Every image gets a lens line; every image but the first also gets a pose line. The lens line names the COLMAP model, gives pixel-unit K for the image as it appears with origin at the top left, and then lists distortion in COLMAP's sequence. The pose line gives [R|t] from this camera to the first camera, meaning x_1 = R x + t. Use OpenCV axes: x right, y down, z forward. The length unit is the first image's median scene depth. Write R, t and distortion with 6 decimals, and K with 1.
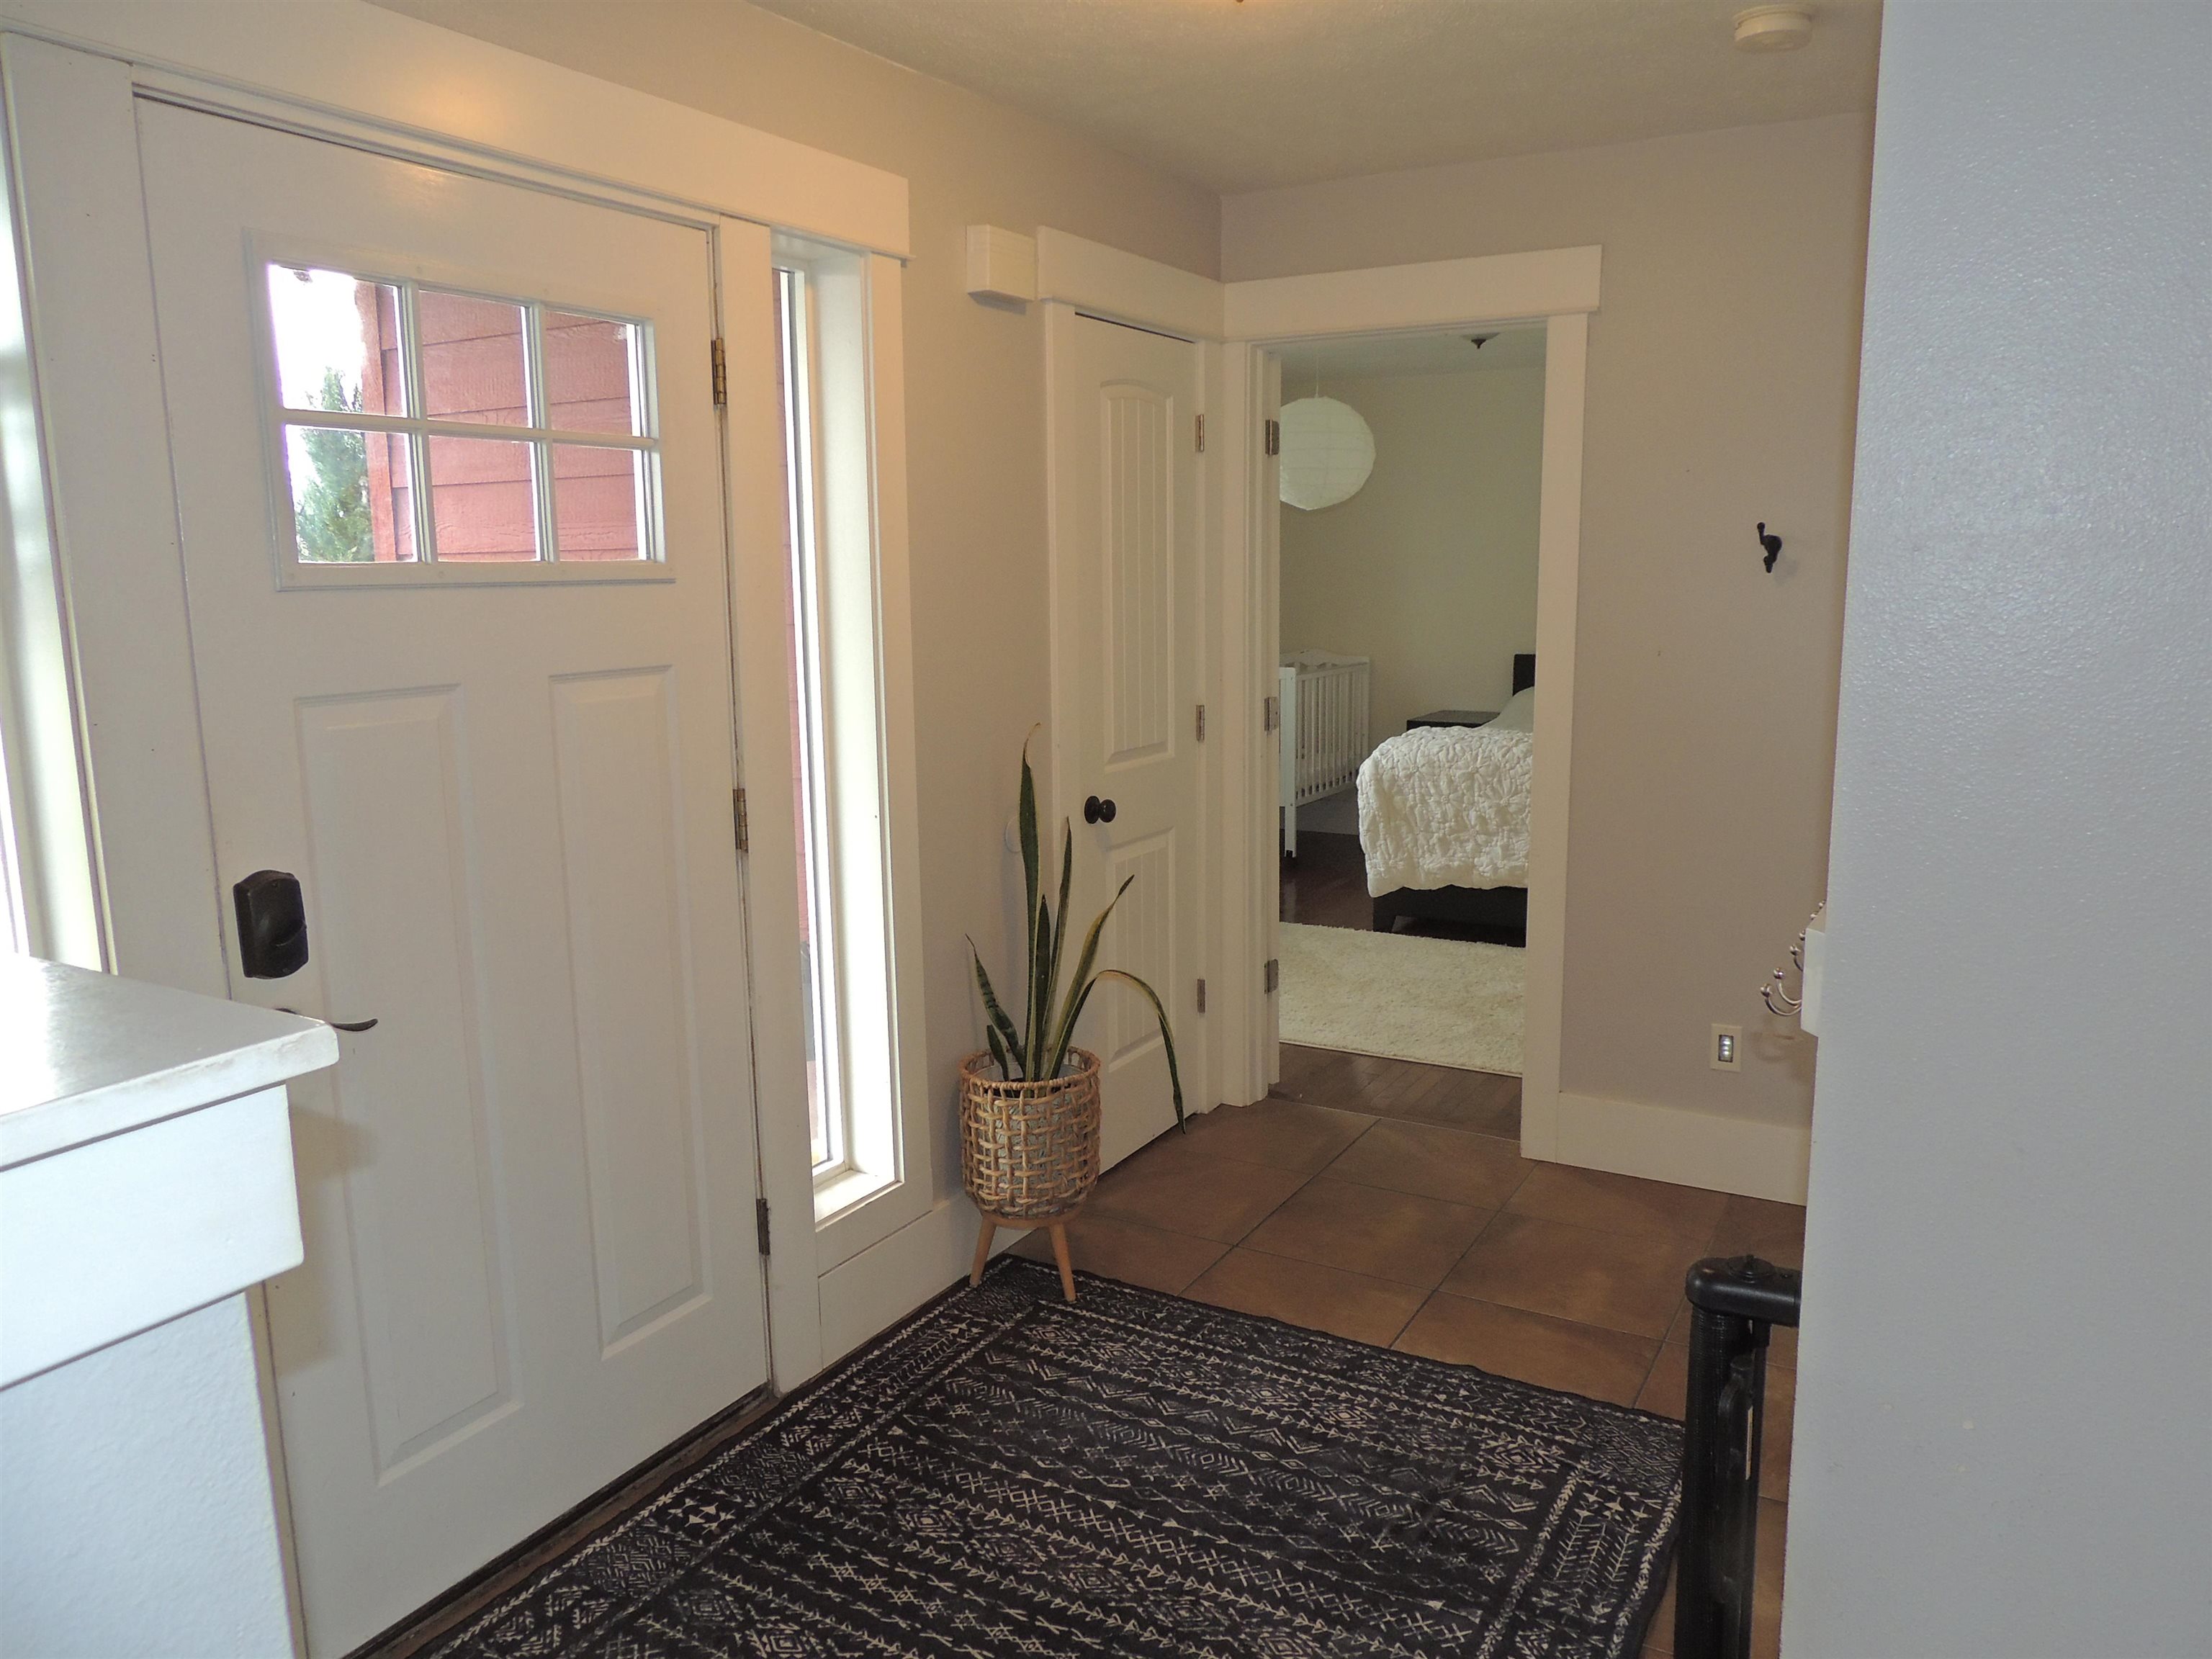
lens RADIAL K [[1562.2, 0, 1088.6], [0, 1562.2, 813.4], [0, 0, 1]] dist [-0.001723, -0.013792]
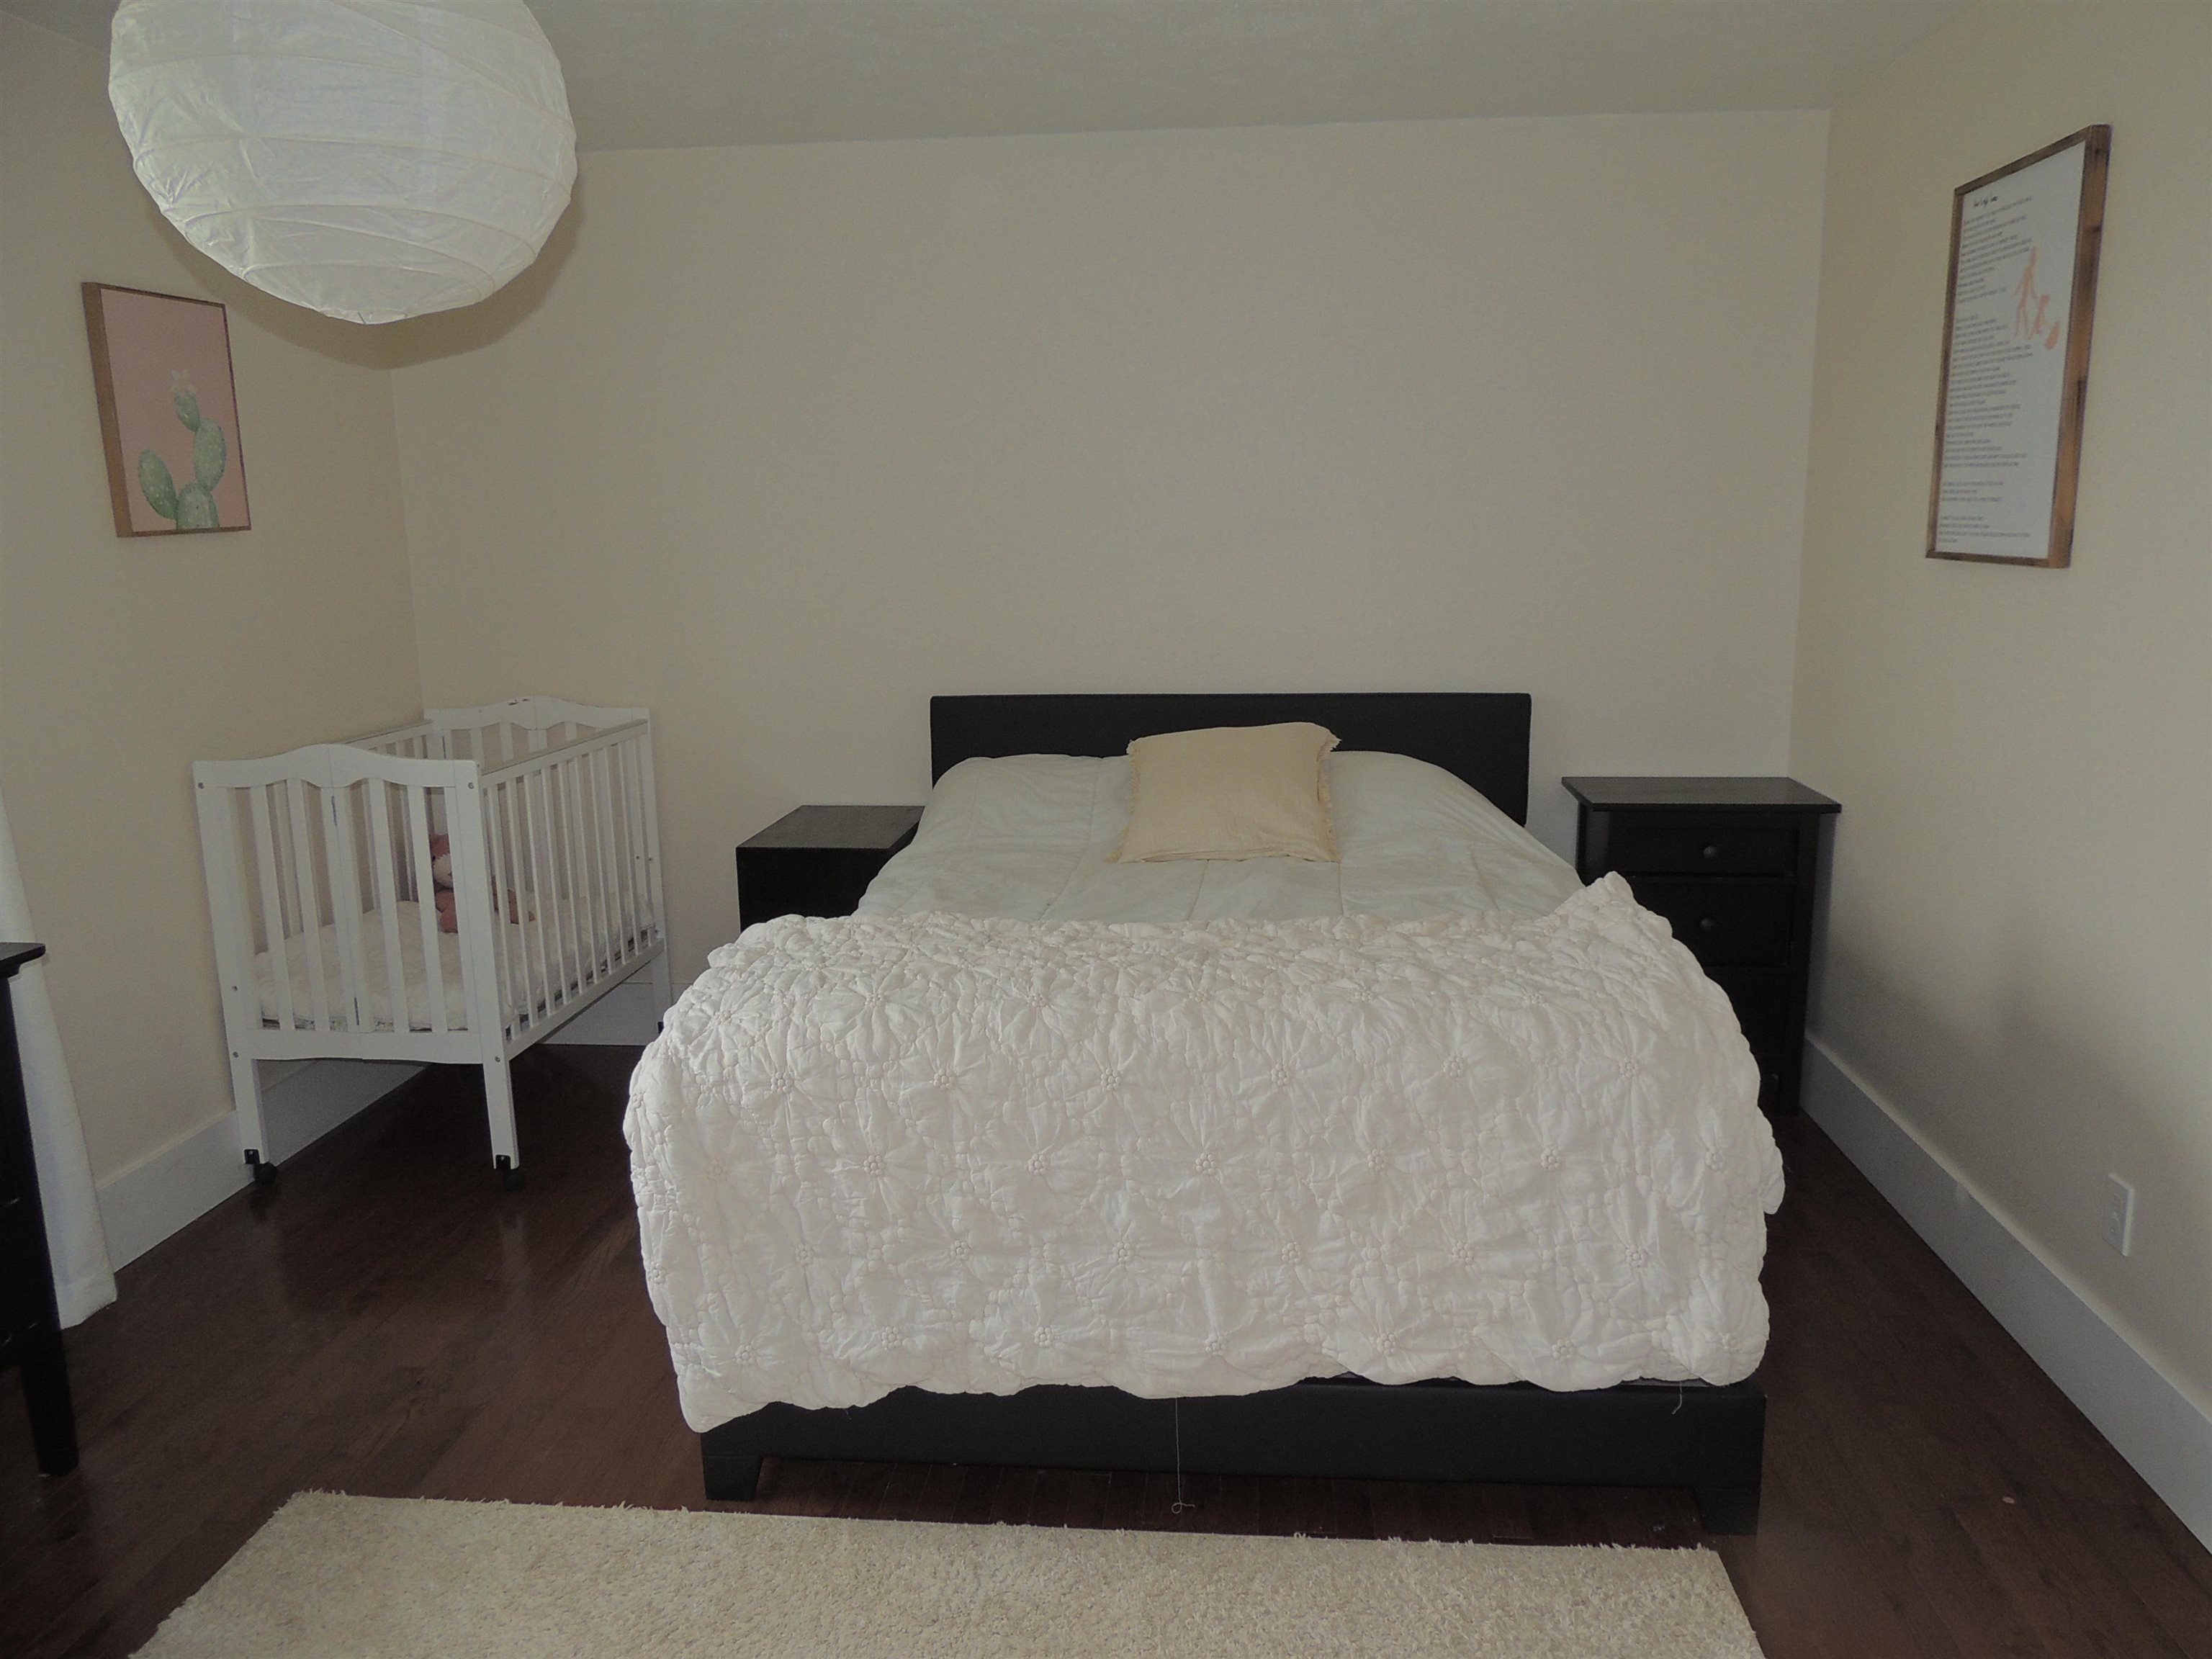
lens RADIAL K [[1562.2, 0, 1138.0], [0, 1562.2, 831.2], [0, 0, 1]] dist [-0.001723, -0.013792]
pose [[0.892294, -0.084899, 0.443400, 0.127124], [0.075212, 0.996388, 0.039426, -0.096278], [-0.445145, -0.001831, 0.895457, 0.642390]]
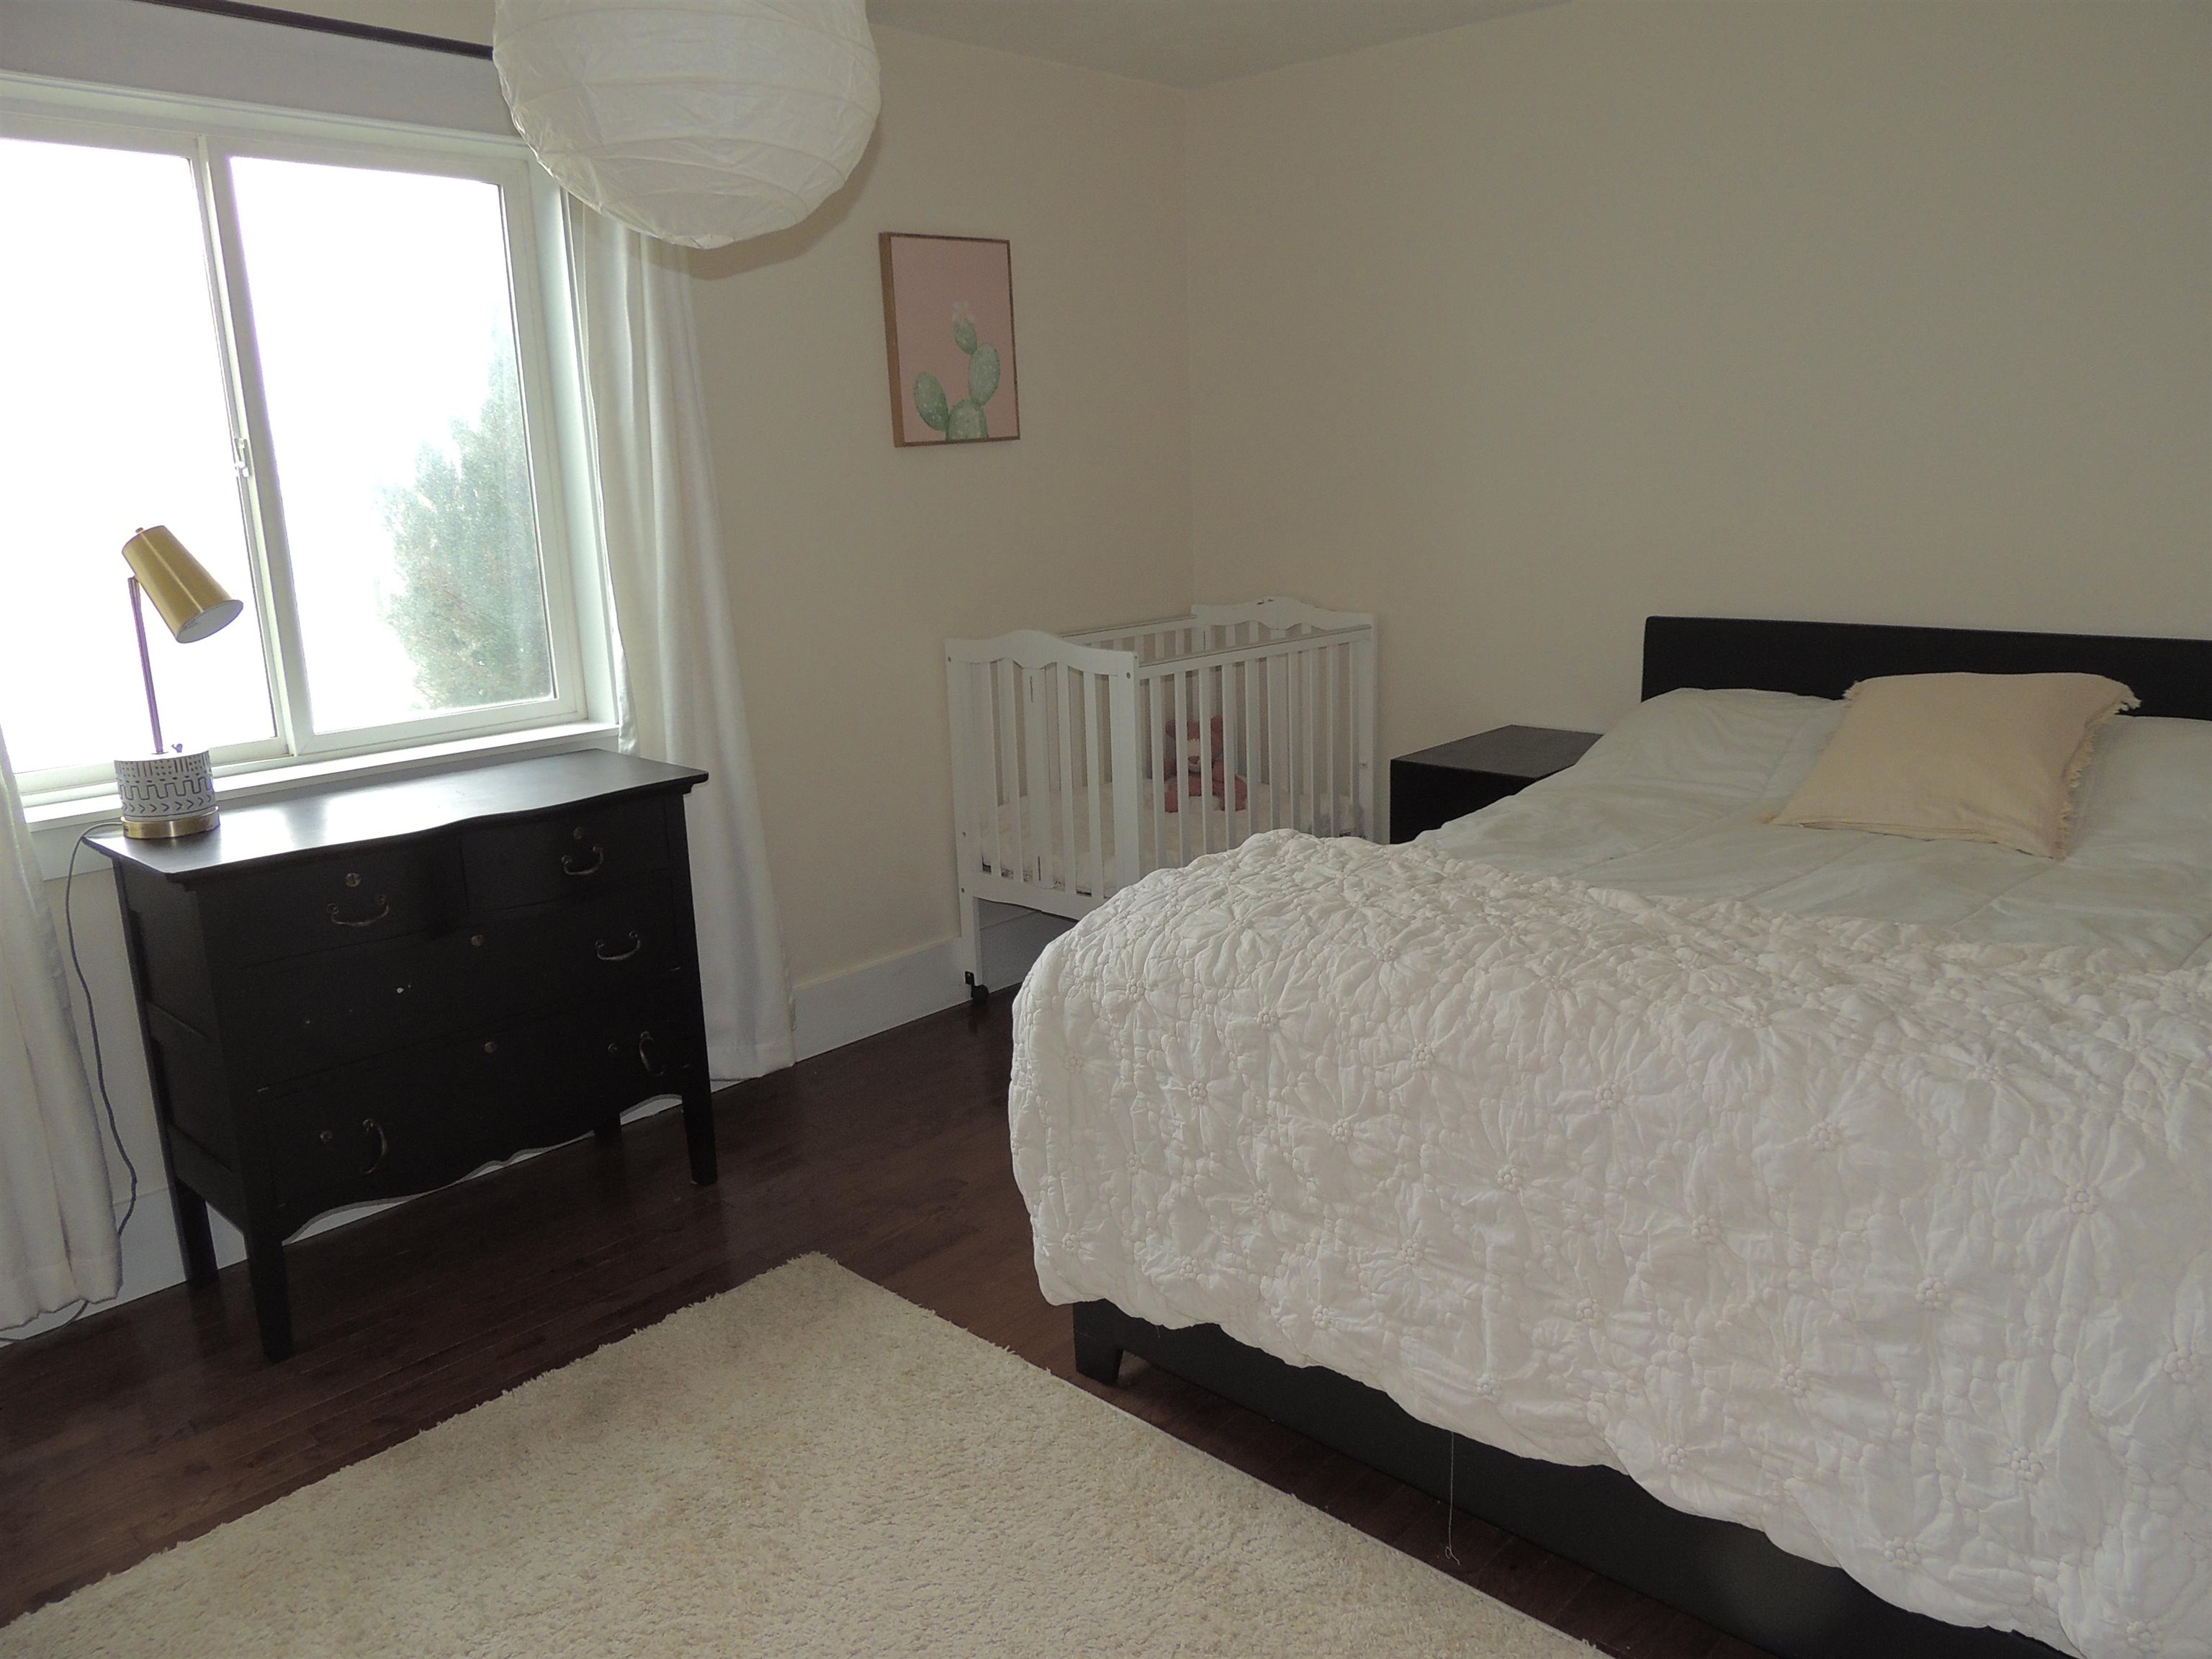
lens RADIAL K [[1562.2, 0, 1107.7], [0, 1562.2, 827.4], [0, 0, 1]] dist [-0.001723, -0.013792]
pose [[0.984706, 0.025794, -0.172303, 0.266530], [-0.013490, 0.997299, 0.072203, -0.093447], [0.173700, -0.068774, 0.982394, 0.650058]]
